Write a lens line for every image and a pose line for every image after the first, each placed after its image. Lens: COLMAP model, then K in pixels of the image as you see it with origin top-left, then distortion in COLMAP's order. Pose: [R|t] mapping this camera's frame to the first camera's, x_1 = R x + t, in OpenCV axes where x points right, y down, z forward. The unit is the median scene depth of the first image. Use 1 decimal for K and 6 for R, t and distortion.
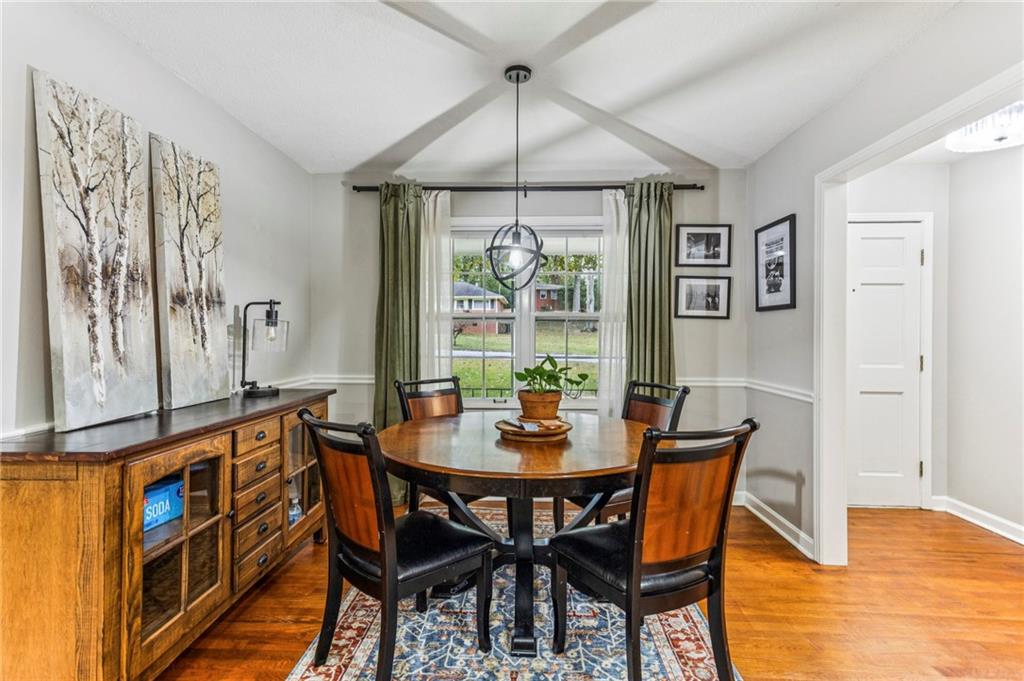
lens RADIAL K [[492.1, 0, 507.2], [0, 492.1, 343.4], [0, 0, 1]] dist [0.001526, 0.001091]
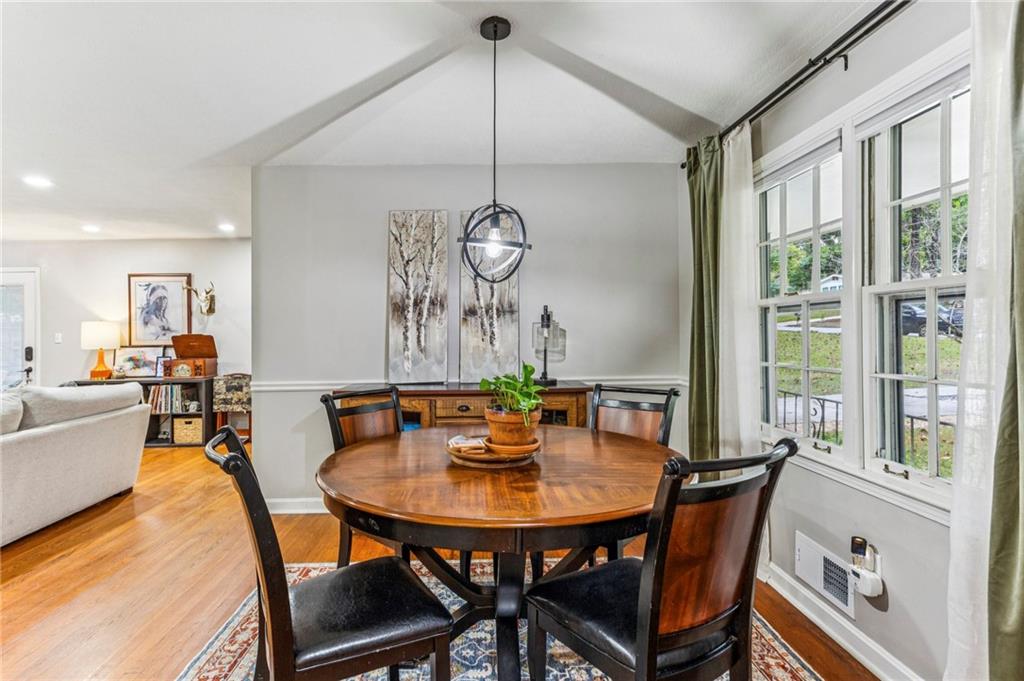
lens RADIAL K [[492.1, 0, 505.5], [0, 492.1, 331.5], [0, 0, 1]] dist [0.001526, 0.001091]
pose [[0.074909, -0.009529, -0.997145, 1.007187], [-0.003250, 0.999947, -0.009800, -0.018223], [0.997185, 0.003975, 0.074874, 1.141669]]
